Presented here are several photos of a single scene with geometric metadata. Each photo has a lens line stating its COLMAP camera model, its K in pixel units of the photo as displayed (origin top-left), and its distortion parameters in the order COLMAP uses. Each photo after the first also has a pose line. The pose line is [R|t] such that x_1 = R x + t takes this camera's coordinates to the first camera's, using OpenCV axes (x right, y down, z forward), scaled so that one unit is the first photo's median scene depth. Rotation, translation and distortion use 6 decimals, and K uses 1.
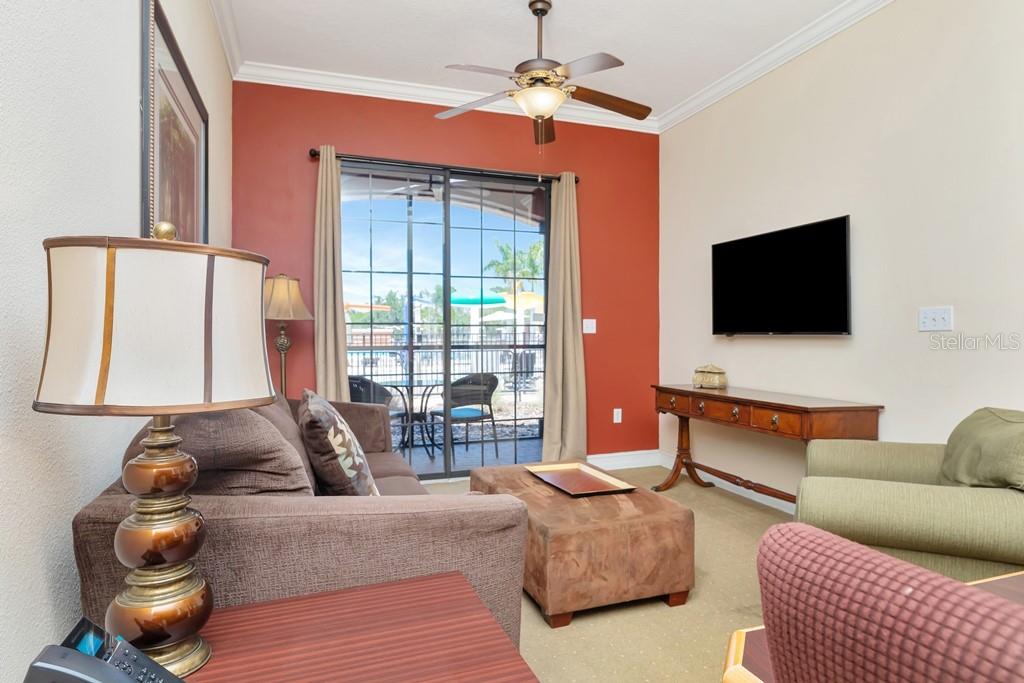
lens RADIAL K [[580.7, 0, 511.5], [0, 580.7, 316.1], [0, 0, 1]] dist [-0.001218, 0.000001]
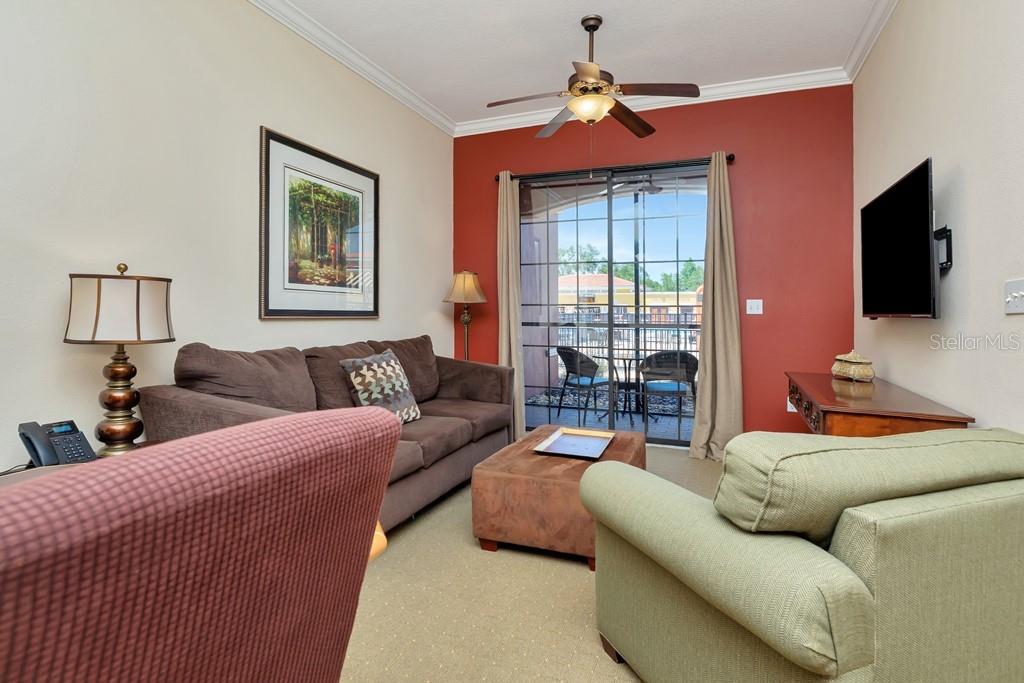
lens RADIAL K [[524.9, 0, 513.9], [0, 524.9, 295.8], [0, 0, 1]] dist [-0.000851, 0.000238]
pose [[0.753206, -0.014639, -0.657622, 0.574970], [0.013376, 0.999886, -0.006938, 0.000766], [0.657649, -0.003571, 0.753316, 0.129872]]
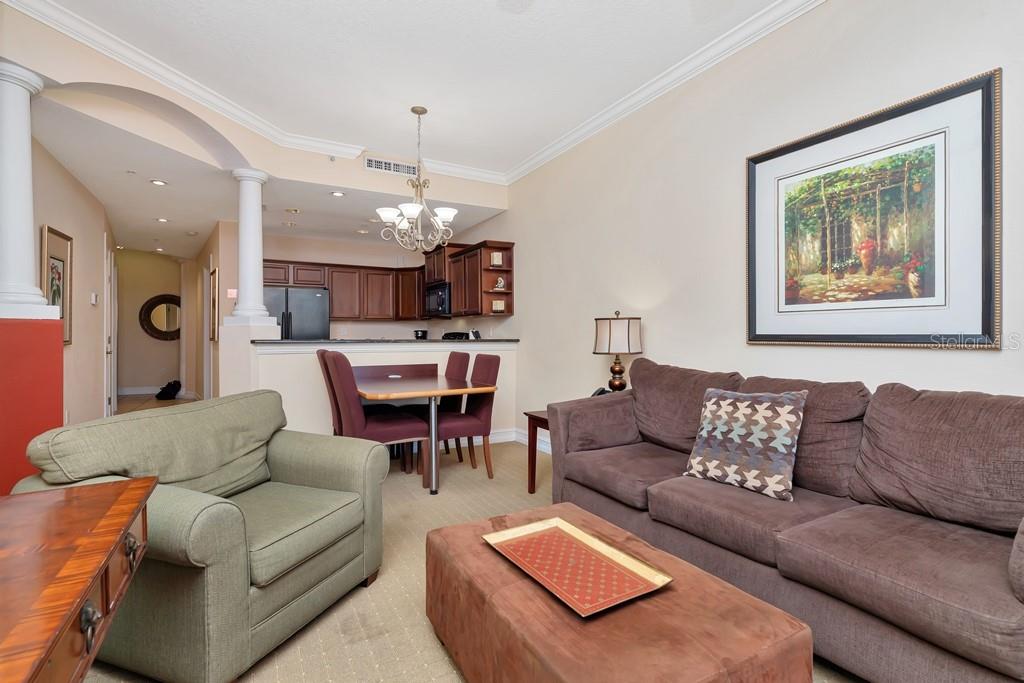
lens RADIAL K [[481.1, 0, 509.7], [0, 481.1, 323.8], [0, 0, 1]] dist [0.001424, -0.000141]
pose [[-0.986624, 0.000838, -0.163009, 0.221680], [0.010084, 0.998385, -0.055903, 0.035597], [0.162699, -0.056799, -0.985040, 1.272122]]
